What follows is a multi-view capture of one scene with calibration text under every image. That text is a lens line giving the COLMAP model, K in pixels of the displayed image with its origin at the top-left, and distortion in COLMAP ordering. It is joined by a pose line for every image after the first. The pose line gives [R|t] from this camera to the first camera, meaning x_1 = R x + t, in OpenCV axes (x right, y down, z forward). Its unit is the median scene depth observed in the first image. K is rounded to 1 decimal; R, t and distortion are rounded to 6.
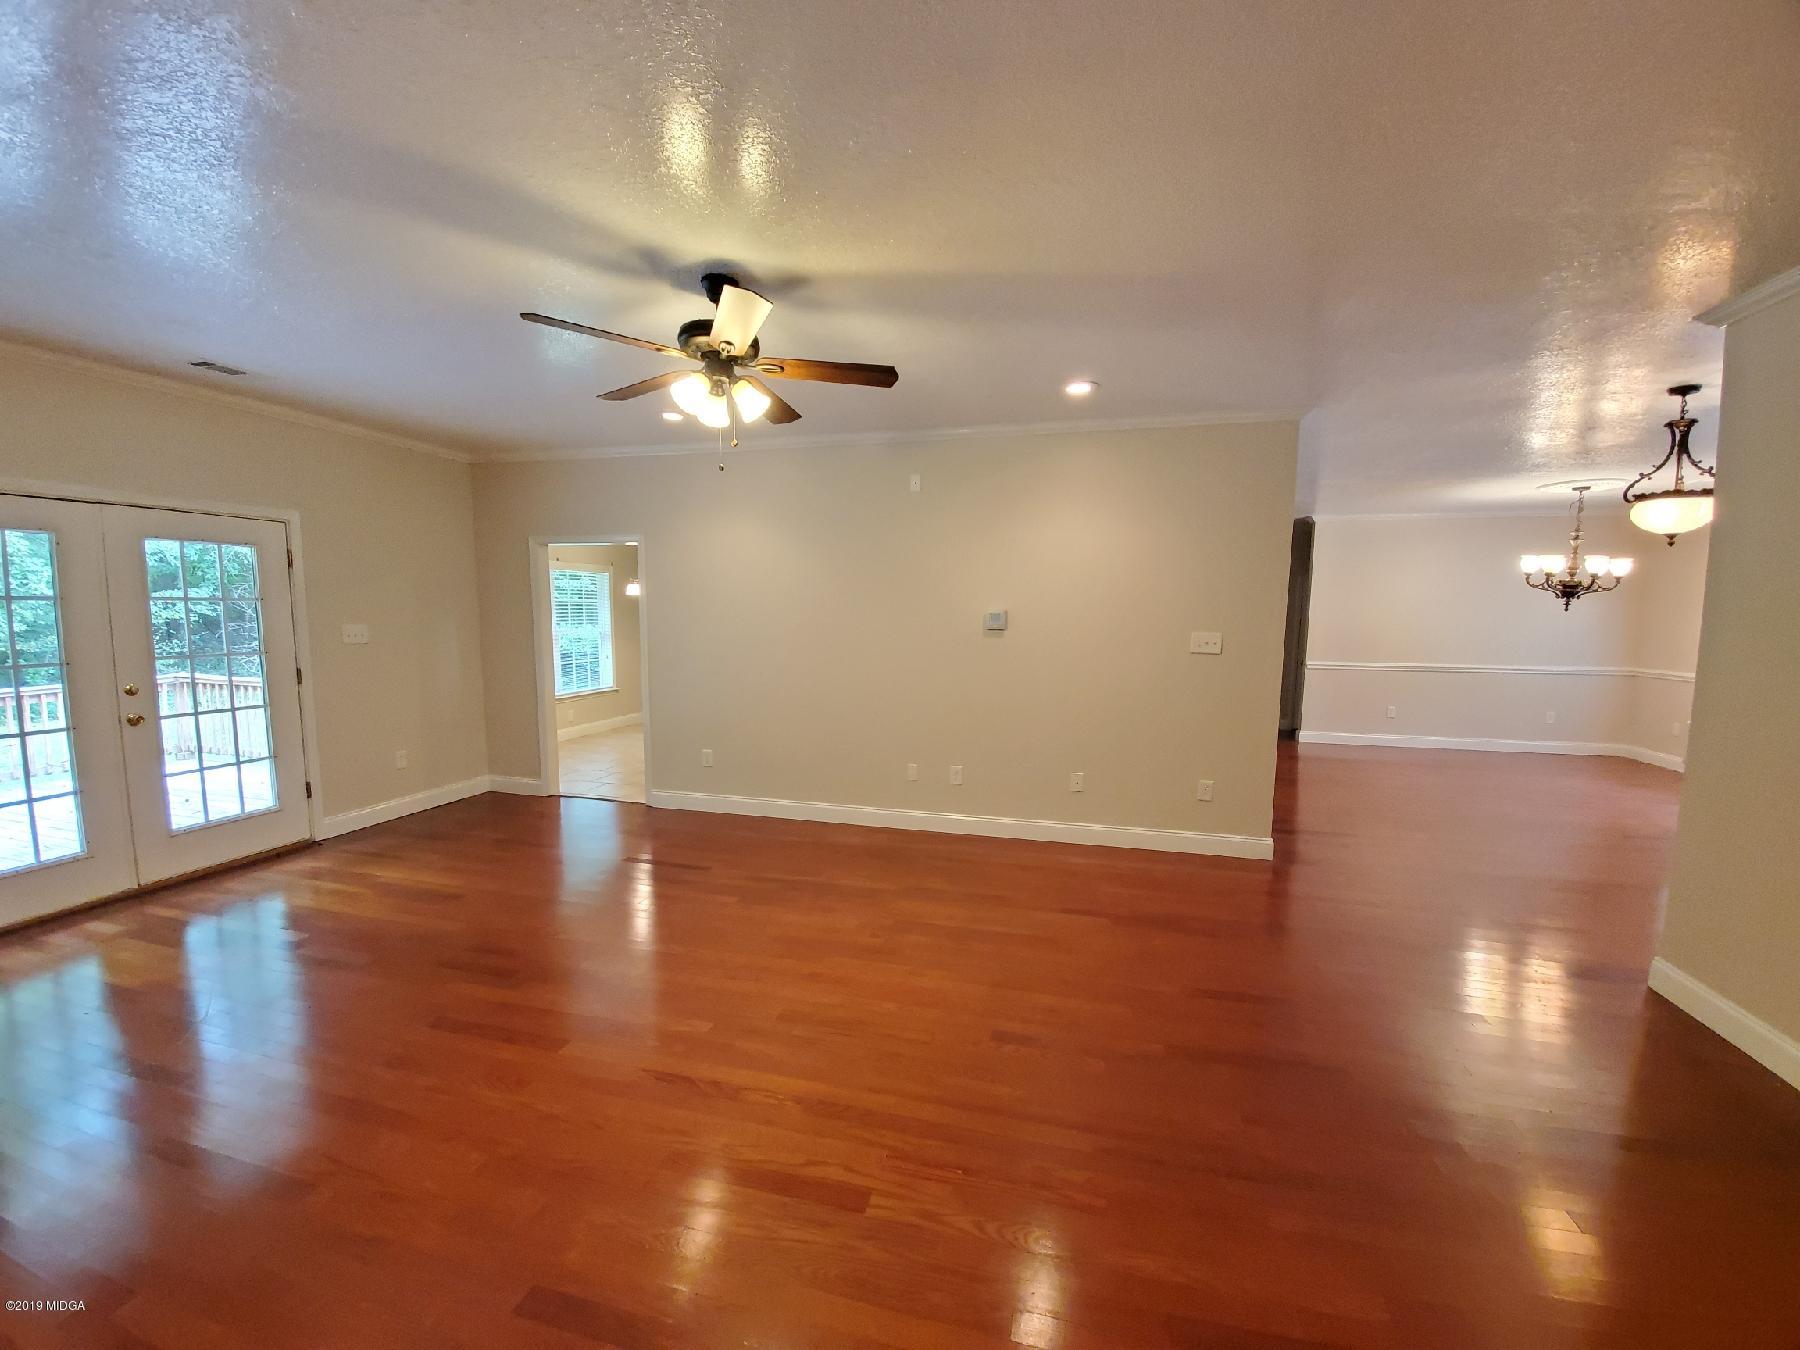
lens RADIAL K [[720.8, 0, 913.4], [0, 720.8, 677.9], [0, 0, 1]] dist [0.004515, -0.001742]
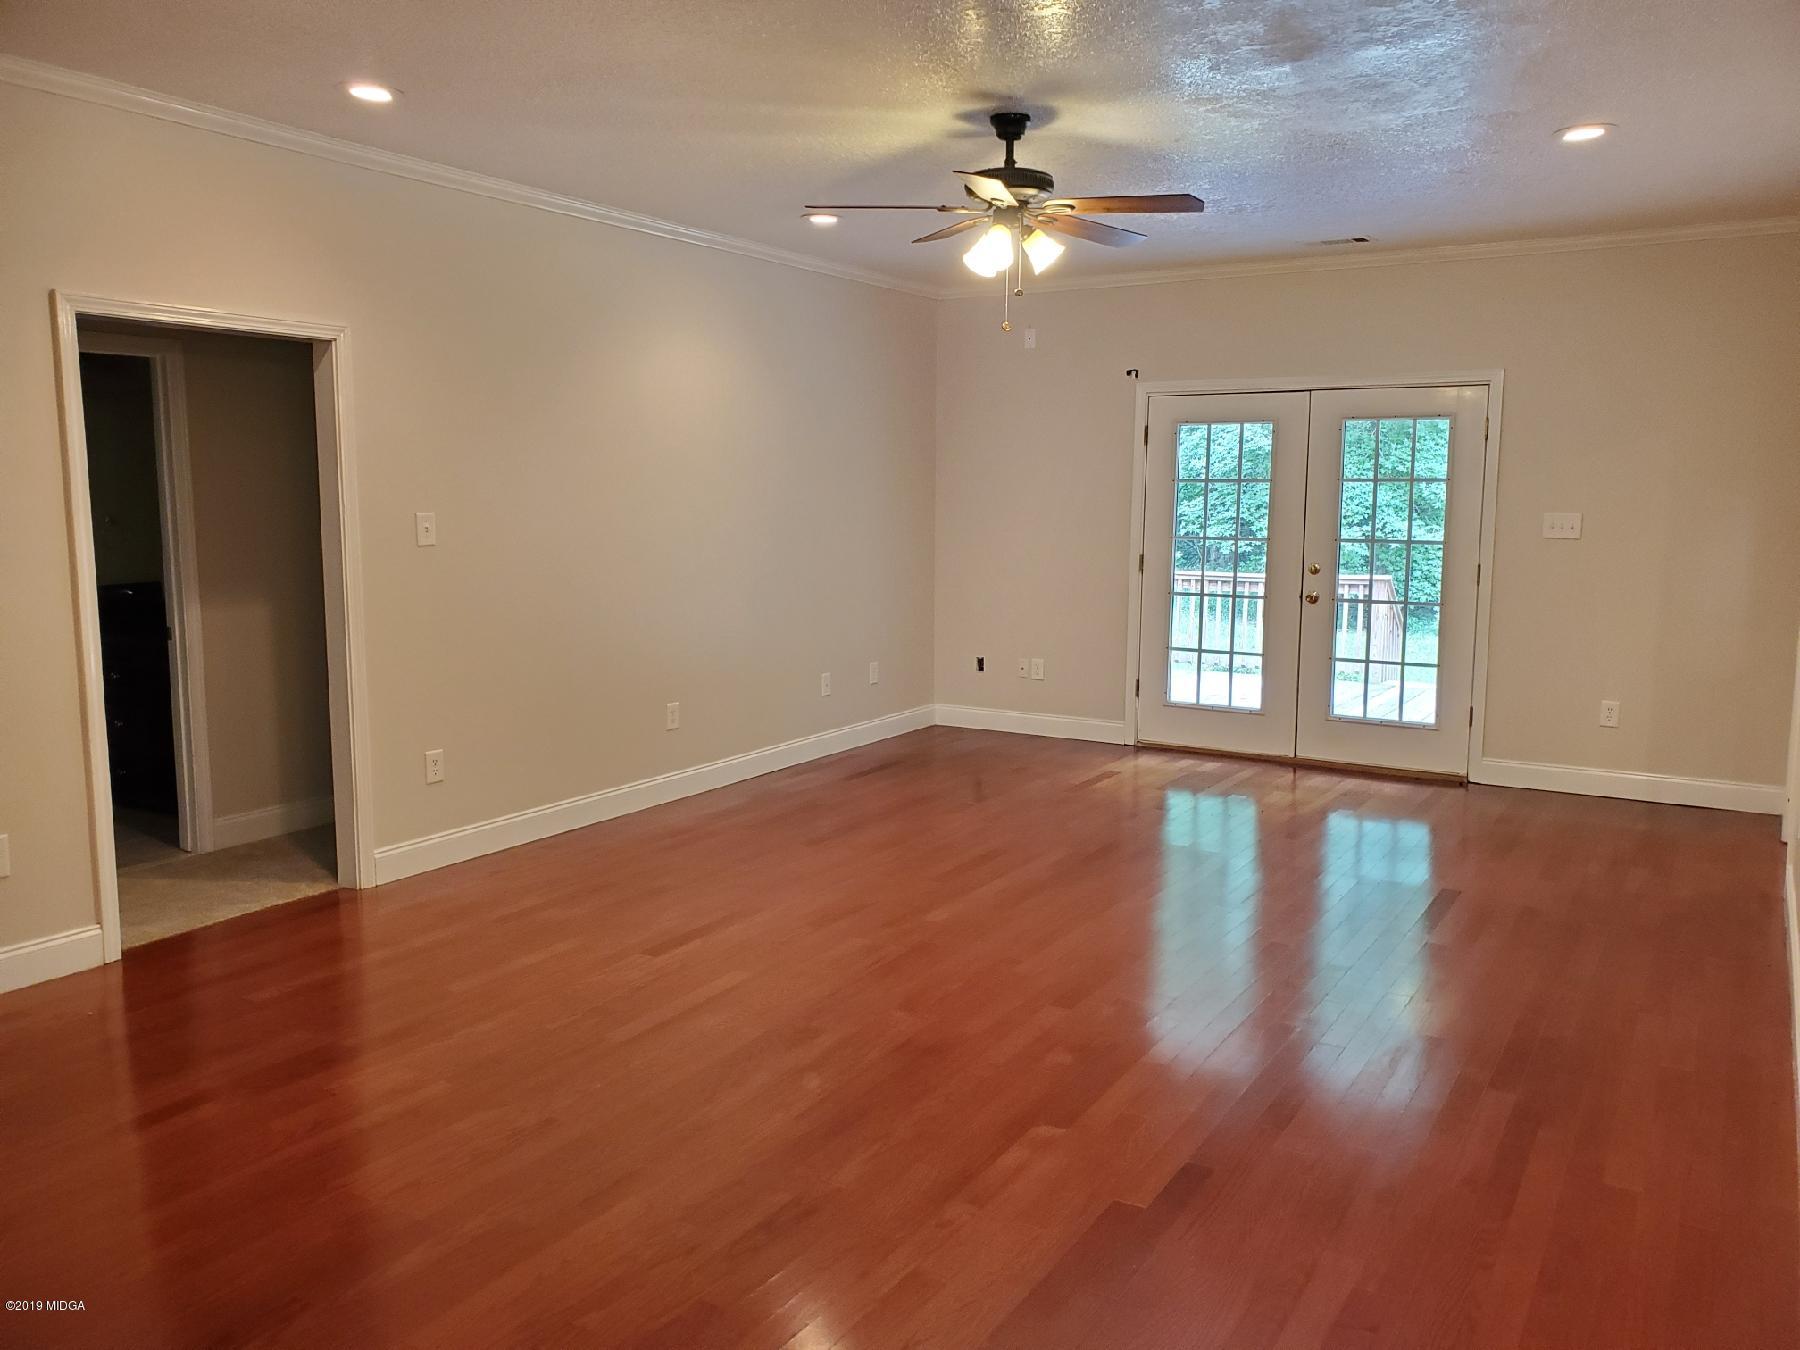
lens RADIAL K [[1425.0, 0, 910.7], [0, 1425.0, 671.8], [0, 0, 1]] dist [0.033514, -0.006101]
pose [[-0.271879, 0.118287, -0.955034, 0.980993], [-0.099087, 0.983701, 0.150046, -0.082057], [0.957217, 0.135426, -0.255727, 0.926030]]
